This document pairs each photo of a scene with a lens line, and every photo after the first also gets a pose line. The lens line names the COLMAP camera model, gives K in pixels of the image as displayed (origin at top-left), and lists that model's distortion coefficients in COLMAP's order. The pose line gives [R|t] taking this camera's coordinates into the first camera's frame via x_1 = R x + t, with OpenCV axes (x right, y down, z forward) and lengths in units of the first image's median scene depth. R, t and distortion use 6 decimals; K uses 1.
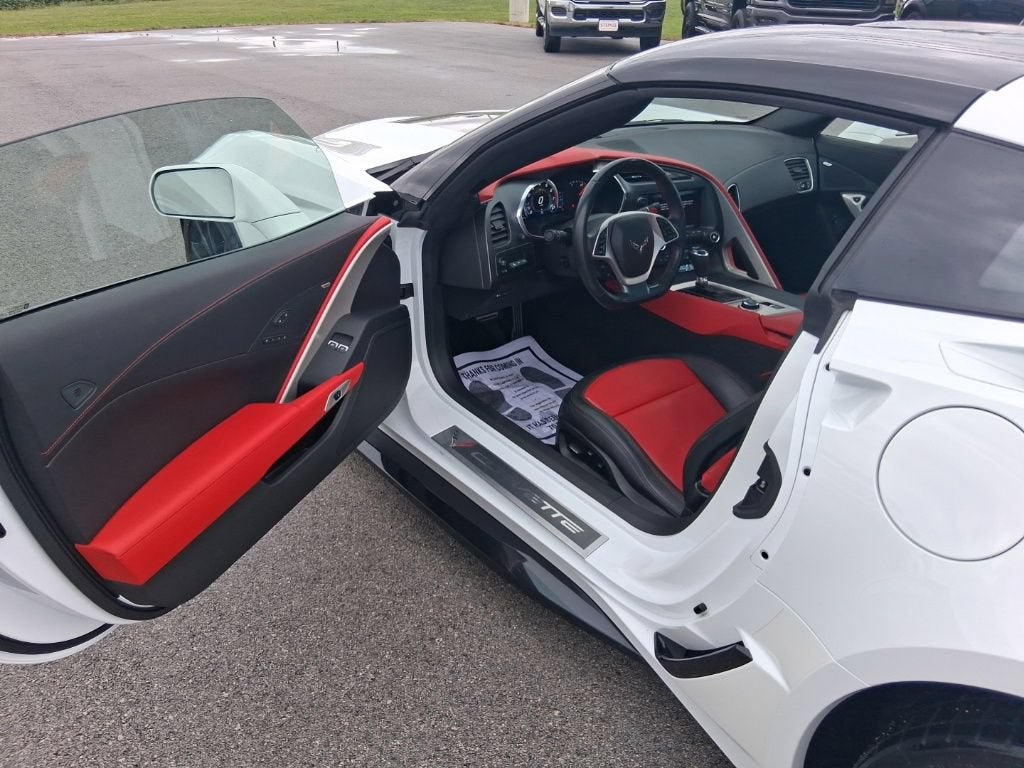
lens RADIAL K [[767.5, 0, 507.9], [0, 767.5, 380.6], [0, 0, 1]] dist [0.085847, -0.143655]
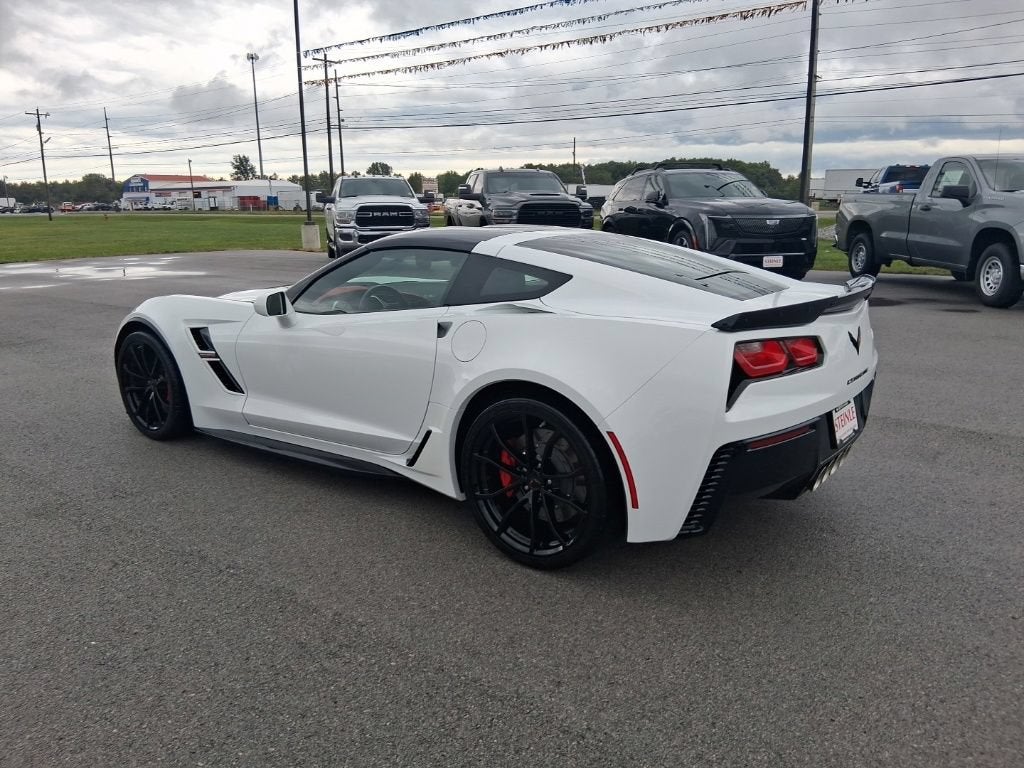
lens RADIAL K [[767.5, 0, 507.9], [0, 767.5, 380.6], [0, 0, 1]] dist [0.085847, -0.143655]
pose [[0.965550, -0.080654, 0.247402, -0.008185], [0.142005, 0.960018, -0.241245, 0.078077], [-0.218053, 0.268066, 0.938399, -0.150382]]
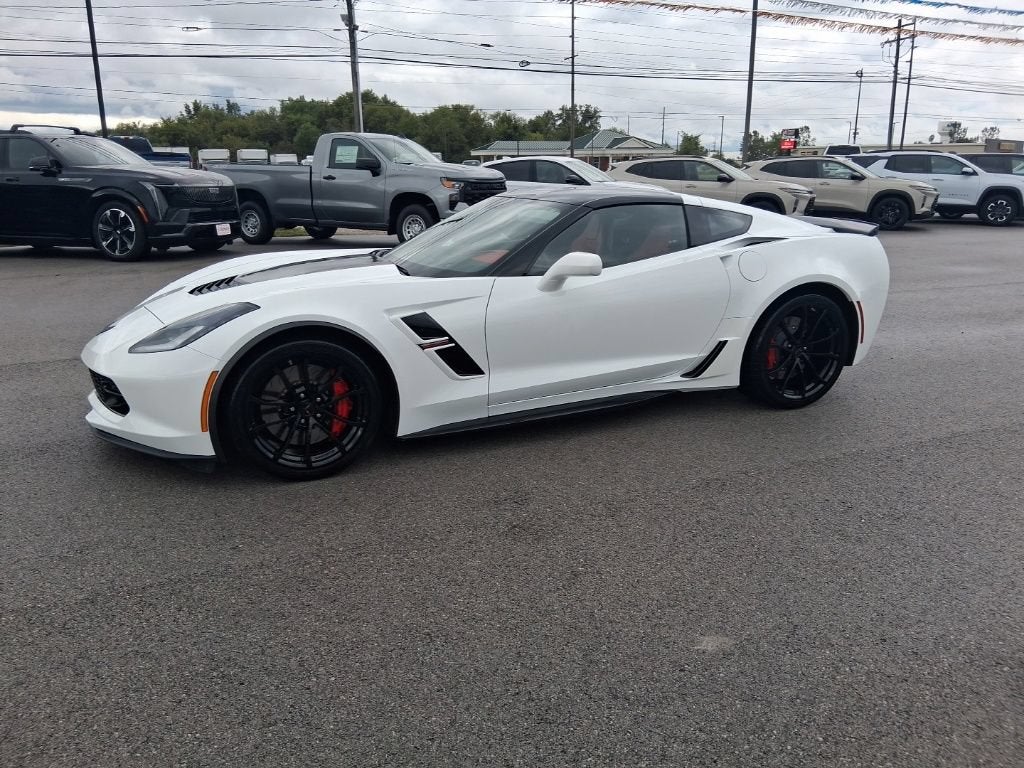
lens RADIAL K [[767.5, 0, 507.9], [0, 767.5, 380.6], [0, 0, 1]] dist [0.085847, -0.143655]
pose [[0.248199, -0.270302, 0.930233, -0.300302], [0.460835, 0.877606, 0.132052, -0.038990], [-0.852073, 0.395909, 0.342386, 0.062037]]
